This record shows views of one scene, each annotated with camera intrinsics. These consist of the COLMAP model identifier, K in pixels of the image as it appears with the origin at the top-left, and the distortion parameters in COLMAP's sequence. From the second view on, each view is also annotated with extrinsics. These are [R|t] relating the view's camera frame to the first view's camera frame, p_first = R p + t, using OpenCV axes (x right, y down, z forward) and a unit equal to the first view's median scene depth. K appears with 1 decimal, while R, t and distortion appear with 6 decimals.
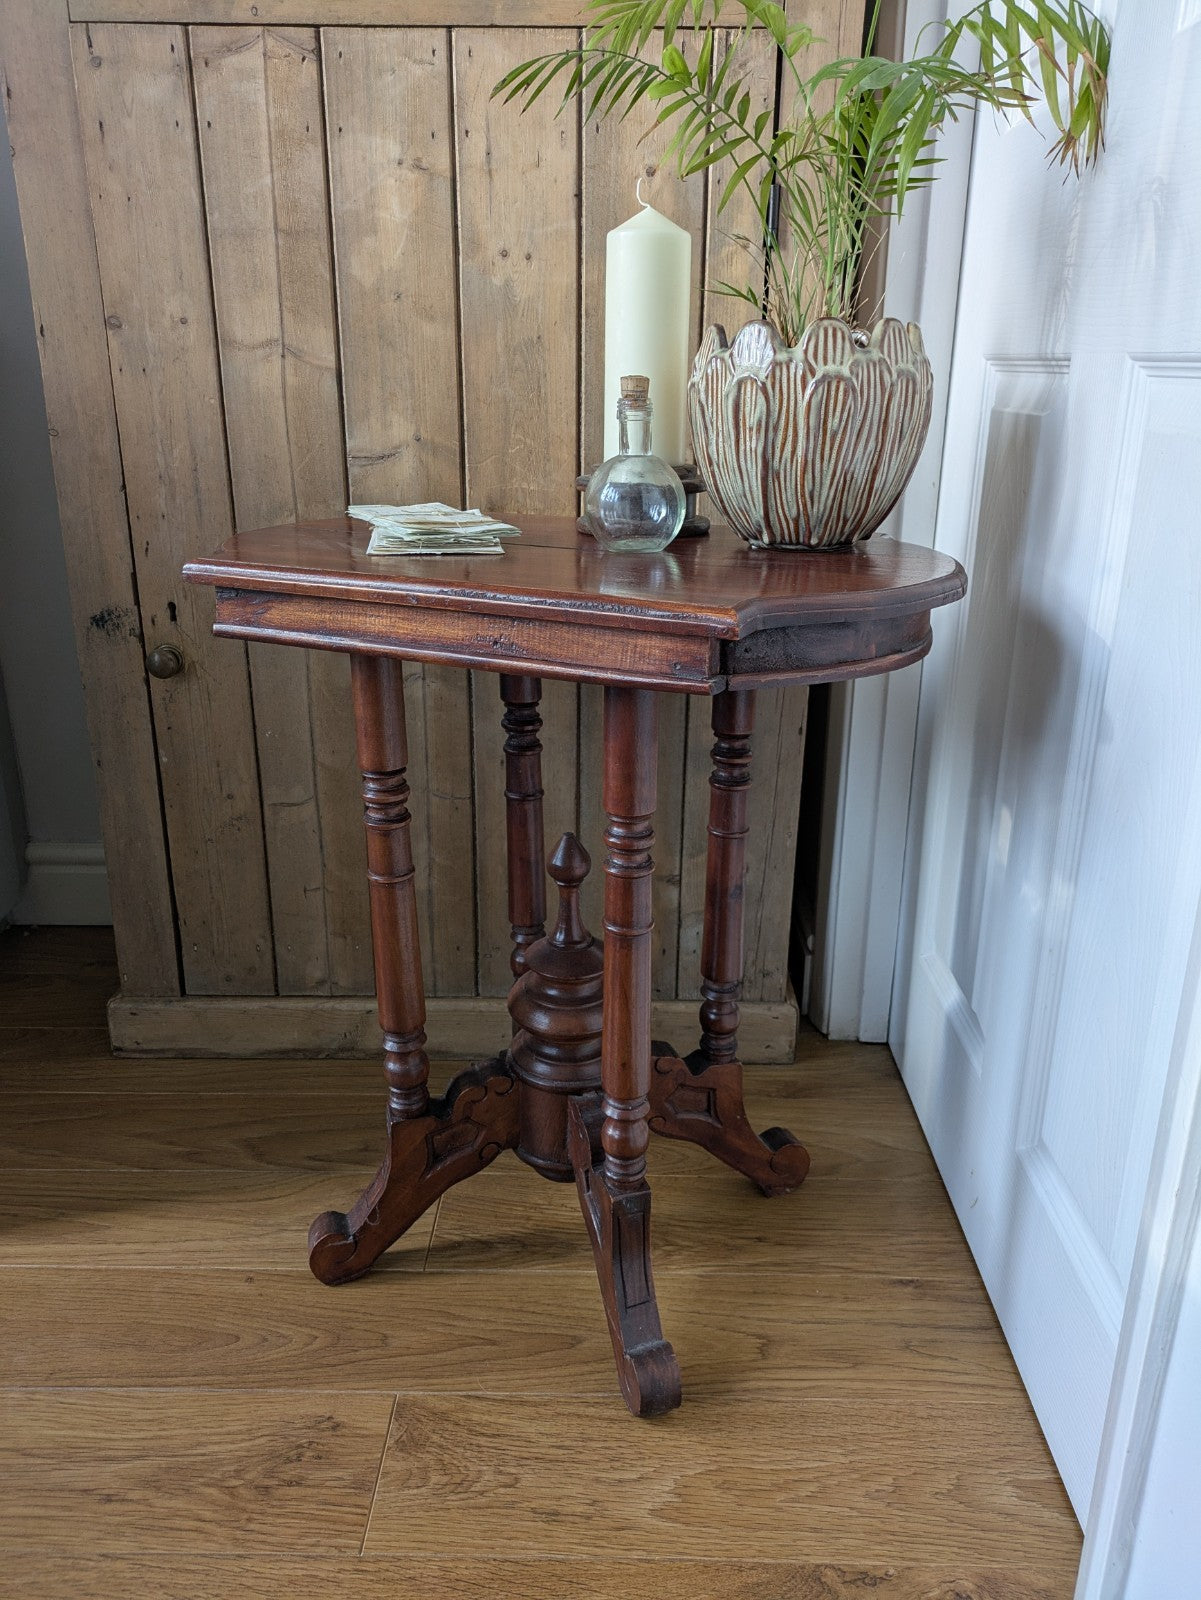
lens RADIAL K [[1198.0, 0, 616.9], [0, 1198.0, 767.1], [0, 0, 1]] dist [0.035075, -0.030336]
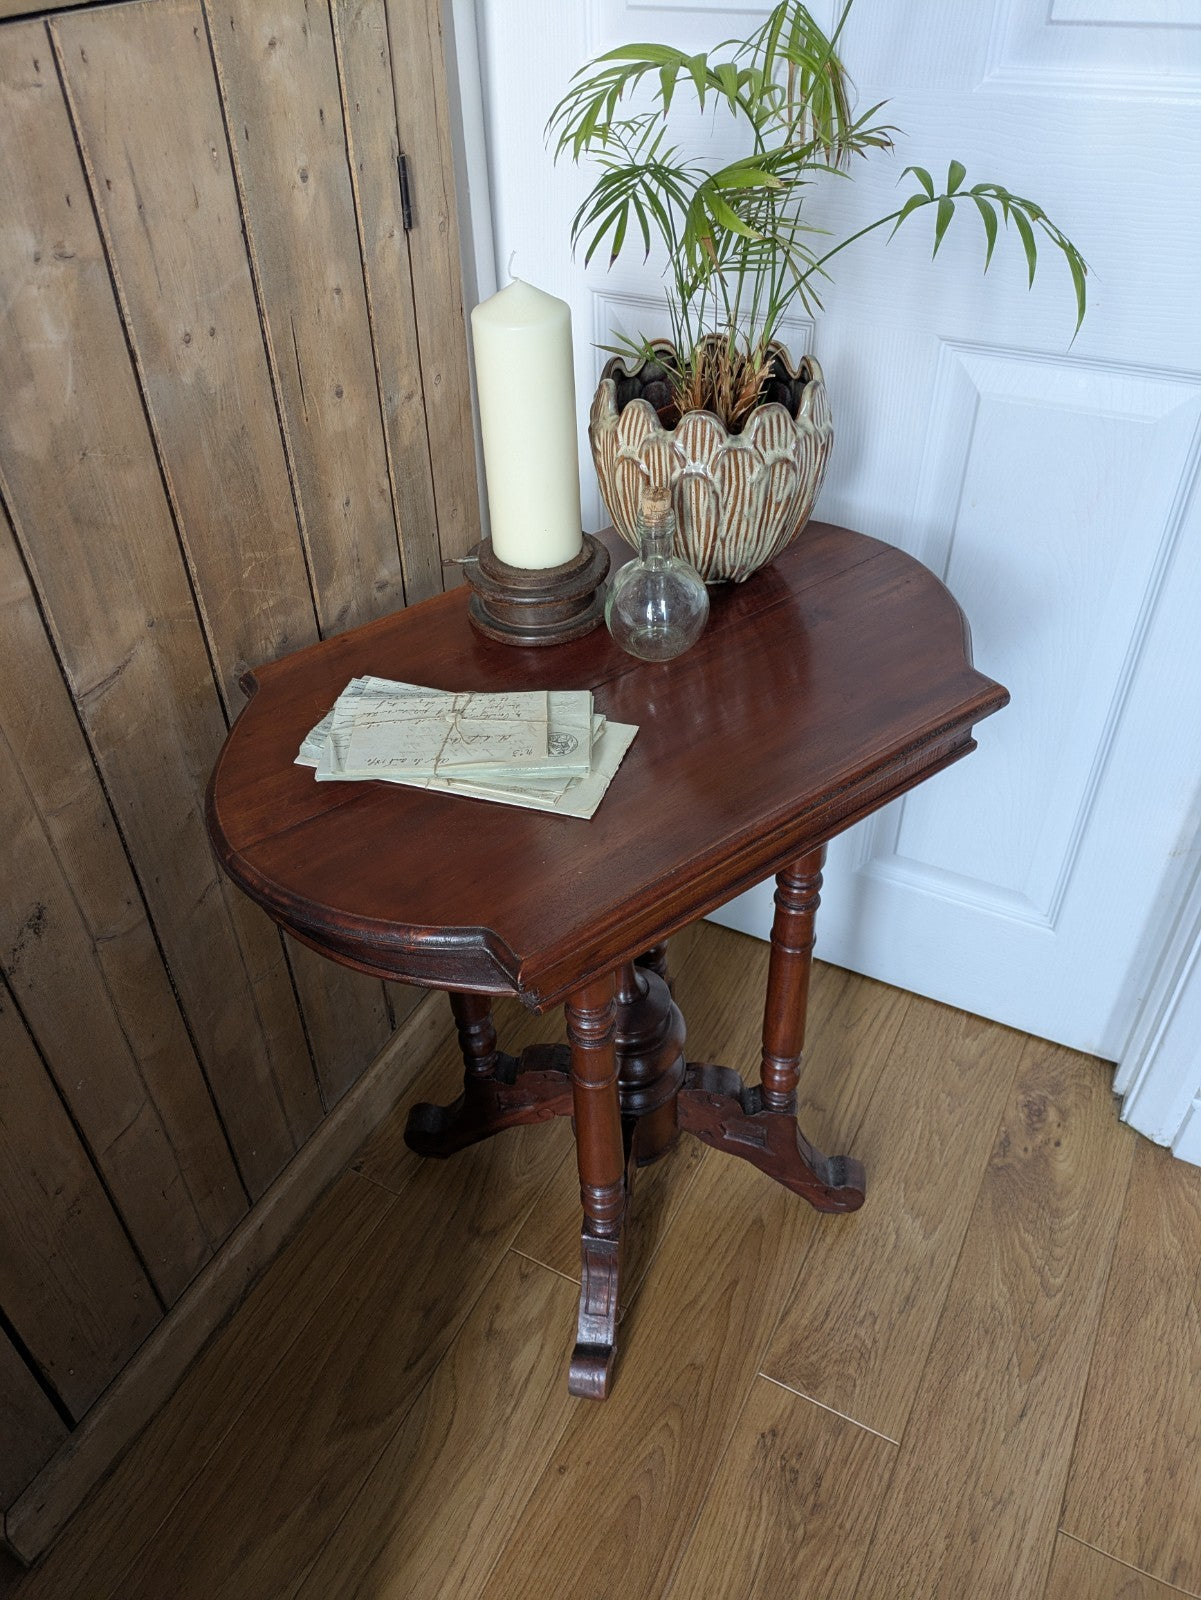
lens RADIAL K [[1198.0, 0, 611.5], [0, 1198.0, 758.9], [0, 0, 1]] dist [0.035075, -0.030336]
pose [[0.451546, -0.573251, 0.683732, -0.608688], [0.310023, 0.819359, 0.482220, -0.496066], [-0.836655, -0.005772, 0.547700, 0.420076]]
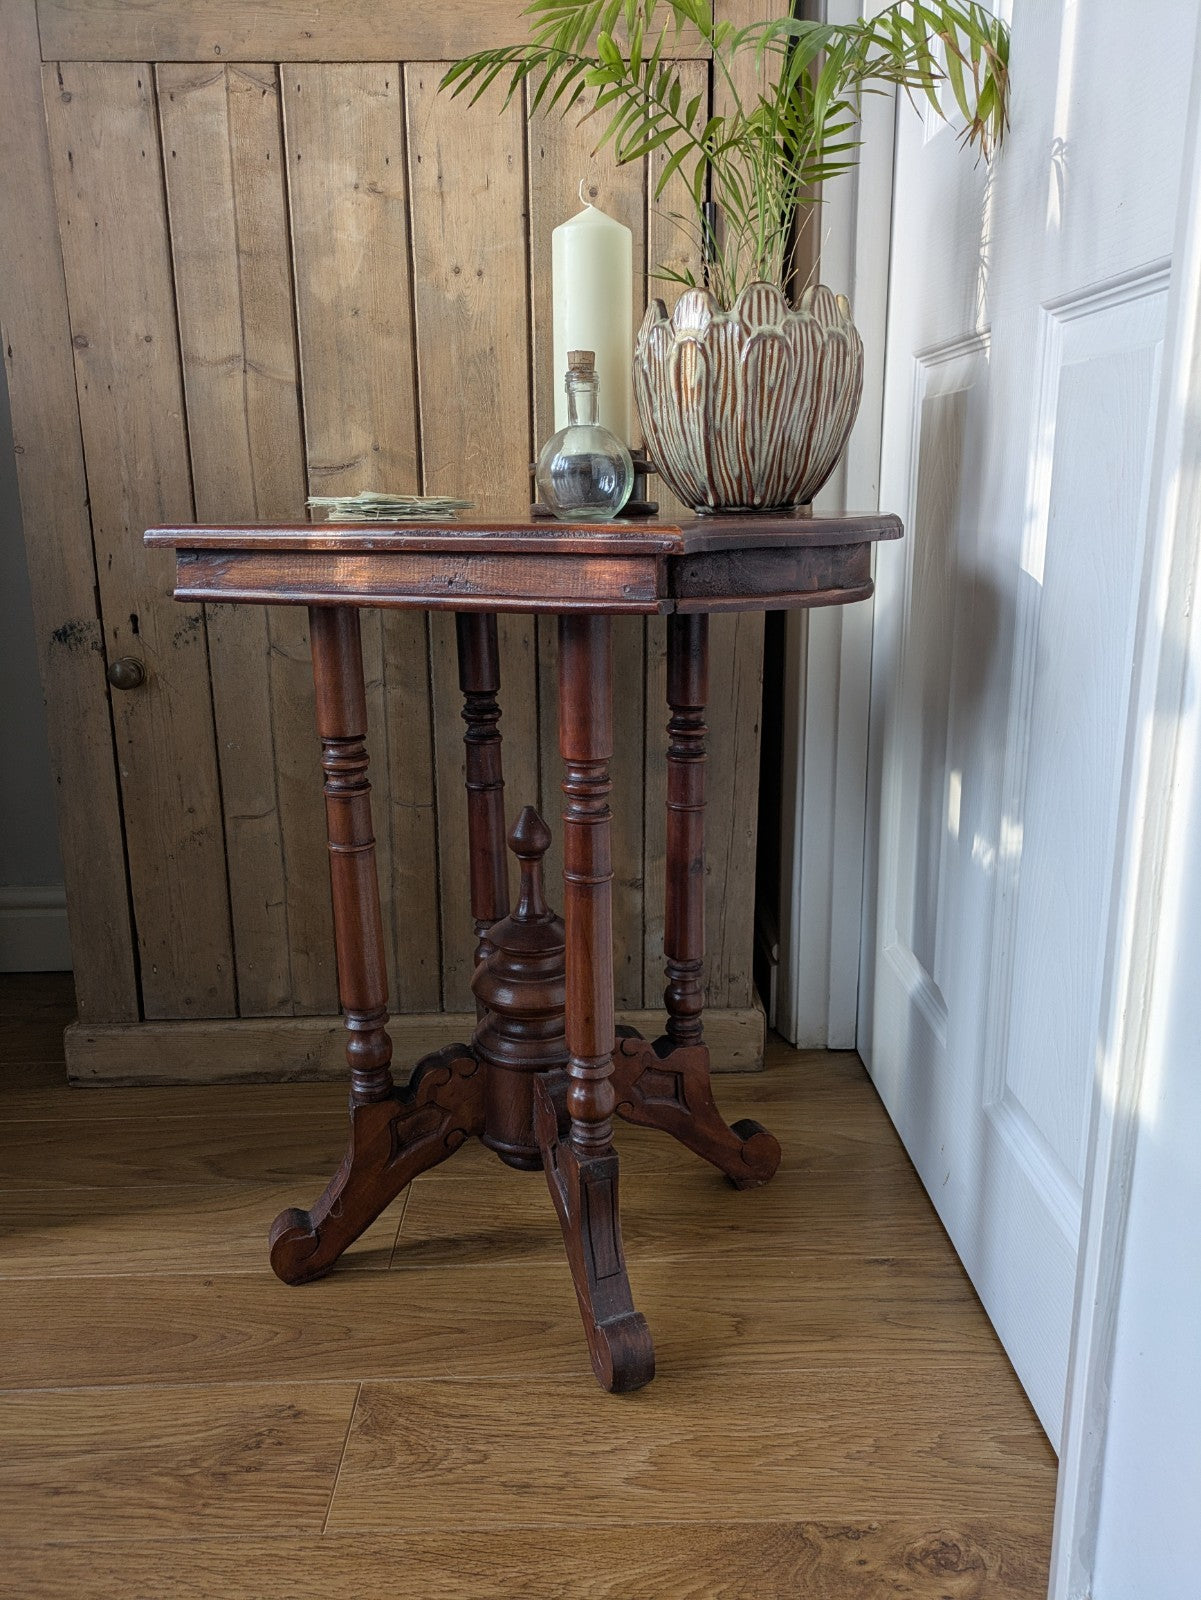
lens RADIAL K [[1198.0, 0, 616.6], [0, 1198.0, 767.9], [0, 0, 1]] dist [0.035075, -0.030336]
pose [[0.999331, -0.024816, 0.026881, 0.007044], [0.027226, 0.995260, -0.093365, 0.109972], [-0.024437, 0.094034, 0.995269, -0.009388]]
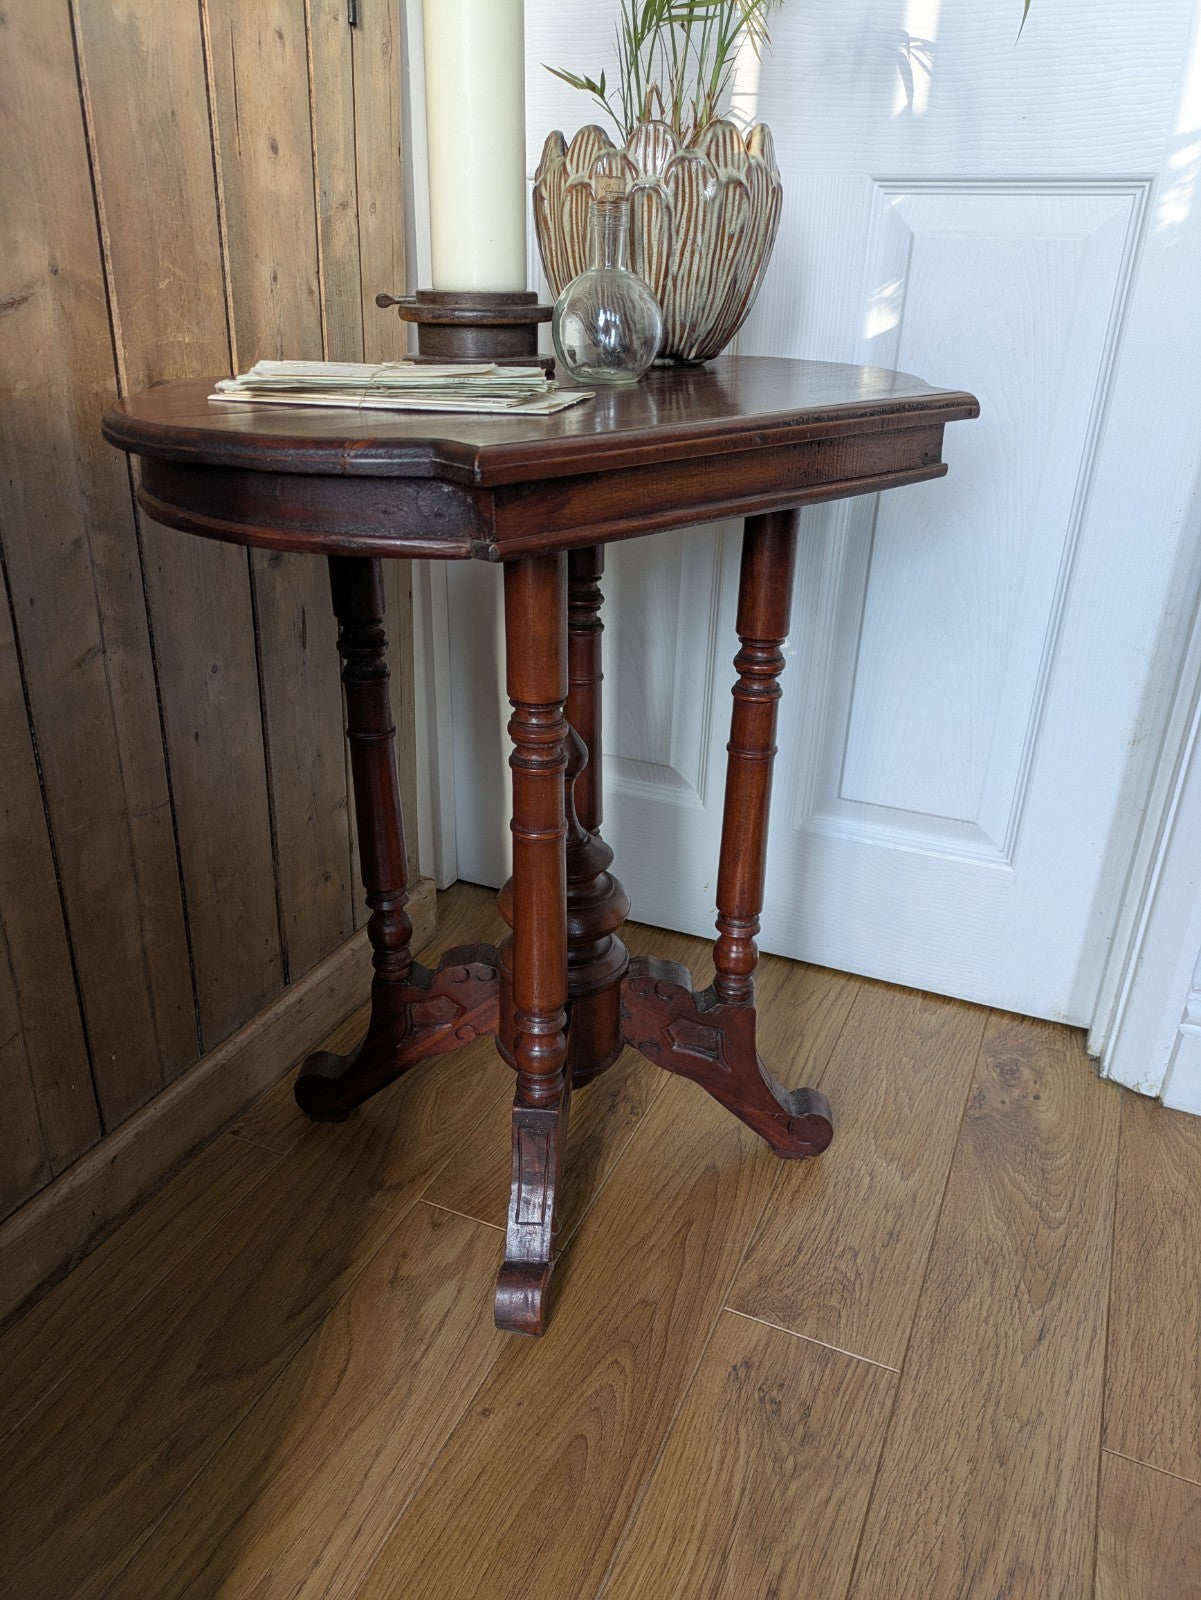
lens RADIAL K [[1198.0, 0, 602.5], [0, 1198.0, 820.7], [0, 0, 1]] dist [0.035075, -0.030336]
pose [[0.385416, -0.398428, 0.832292, -0.747588], [0.275790, 0.910486, 0.308148, -0.135372], [-0.880565, 0.110772, 0.460798, 0.520822]]
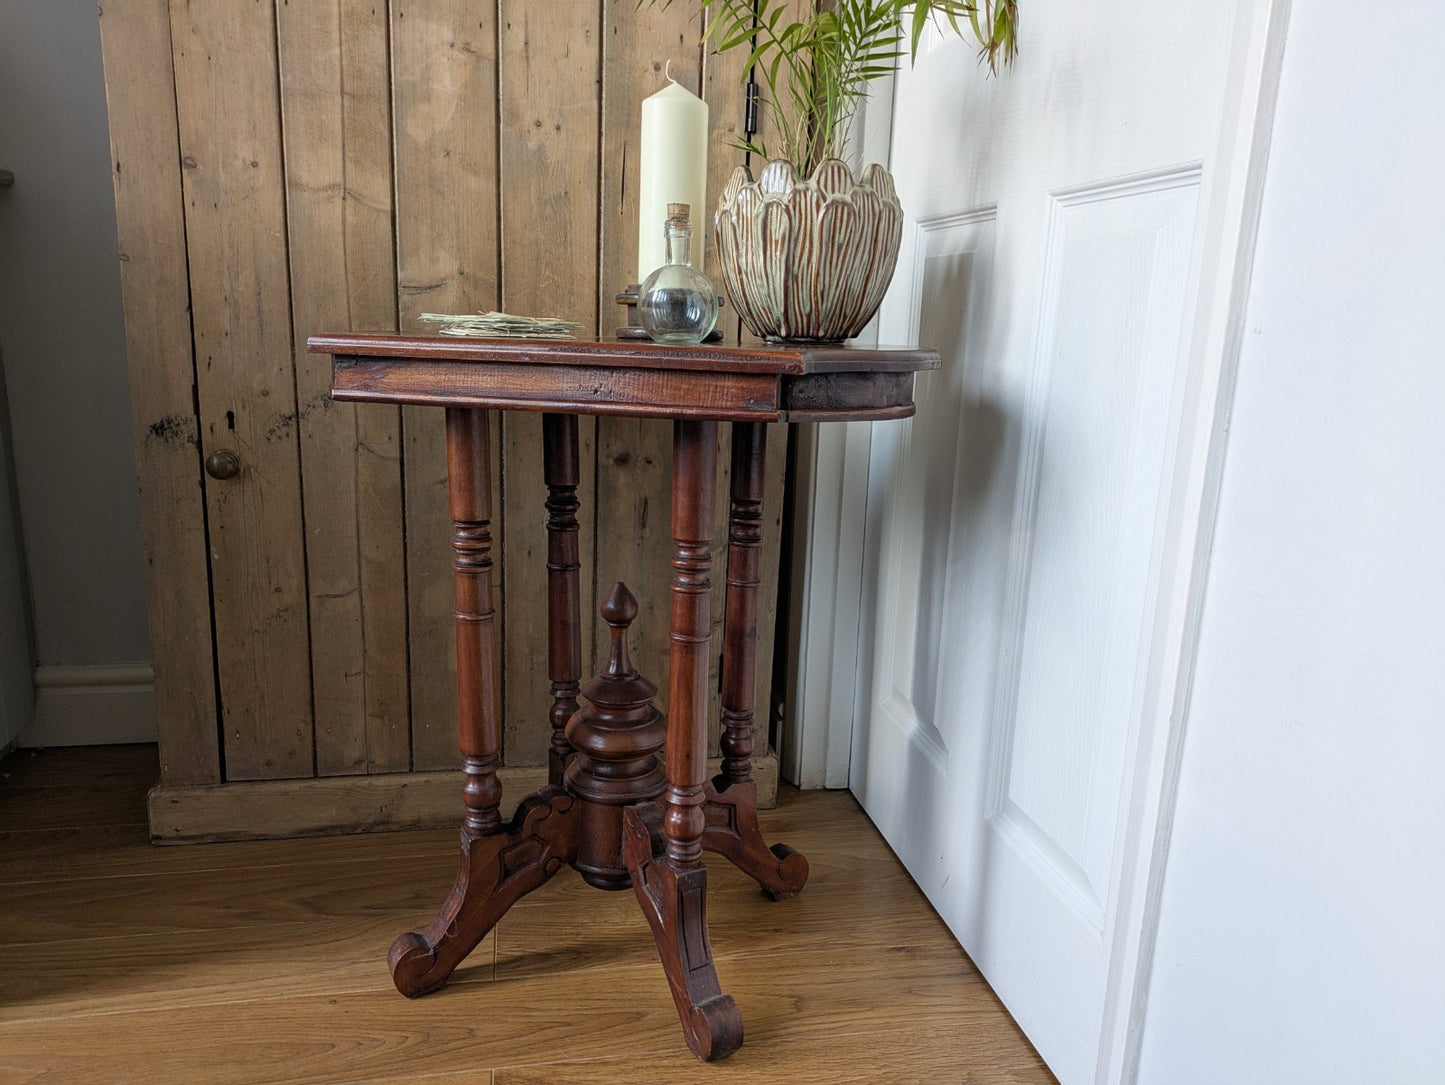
lens RADIAL K [[1082.0, 0, 725.7], [0, 1082.0, 565.5], [0, 0, 1]] dist [0.035075, -0.030336]
pose [[0.979321, -0.021637, 0.201150, -0.141488], [0.040358, 0.995174, -0.089442, 0.128867], [-0.198244, 0.095711, 0.975468, -0.073844]]
